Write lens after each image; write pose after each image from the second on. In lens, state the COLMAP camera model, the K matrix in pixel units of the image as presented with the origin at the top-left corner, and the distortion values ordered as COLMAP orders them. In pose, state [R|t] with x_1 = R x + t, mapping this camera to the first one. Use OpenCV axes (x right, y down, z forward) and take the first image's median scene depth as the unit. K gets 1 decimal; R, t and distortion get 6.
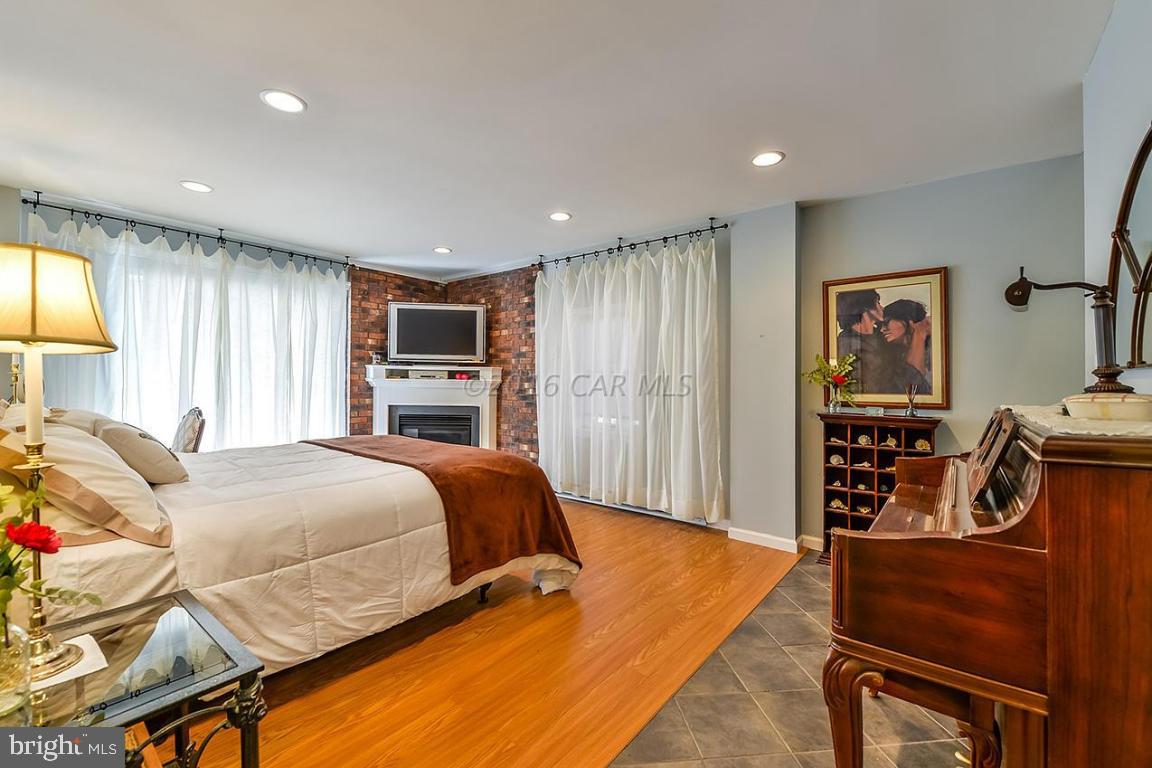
lens RADIAL K [[485.8, 0, 576.0], [0, 485.8, 384.0], [0, 0, 1]] dist [-0.000817, -0.000130]
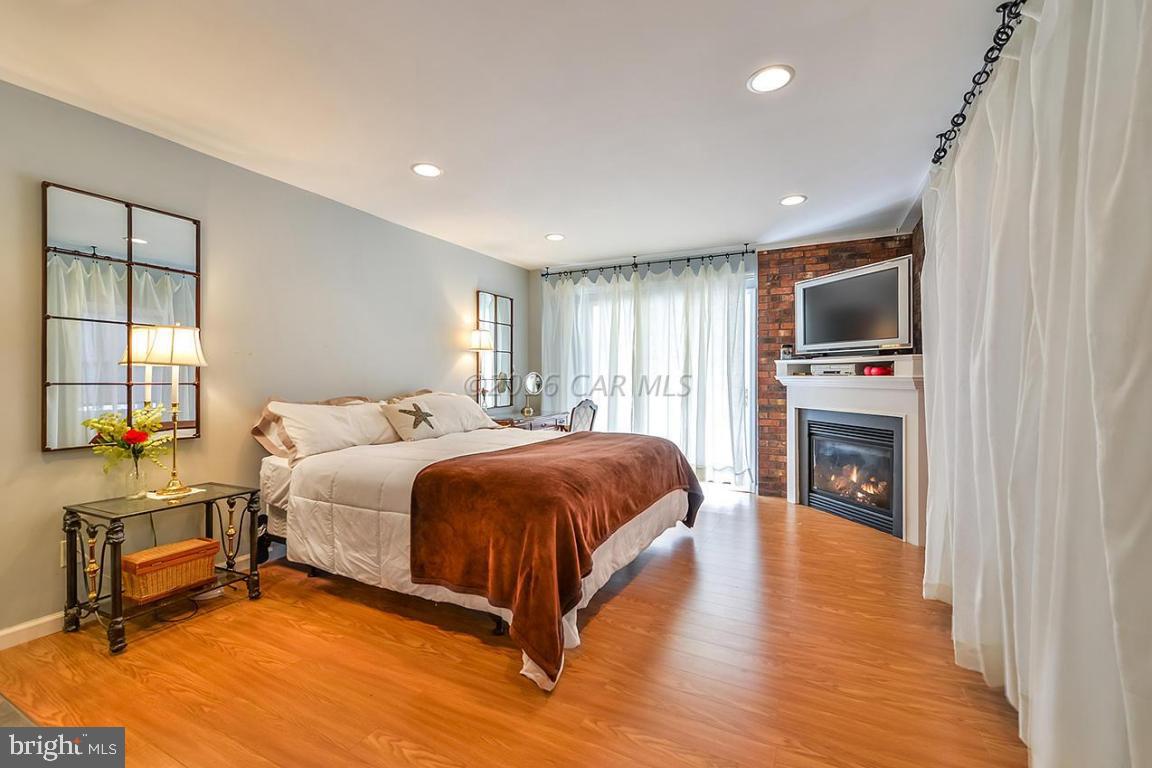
lens RADIAL K [[473.6, 0, 577.0], [0, 473.6, 379.4], [0, 0, 1]] dist [0.015922, -0.000015]
pose [[0.202966, -0.003990, -0.979178, 0.402200], [-0.003330, 0.999983, -0.004765, 0.000368], [0.979180, 0.004228, 0.202950, 0.581628]]
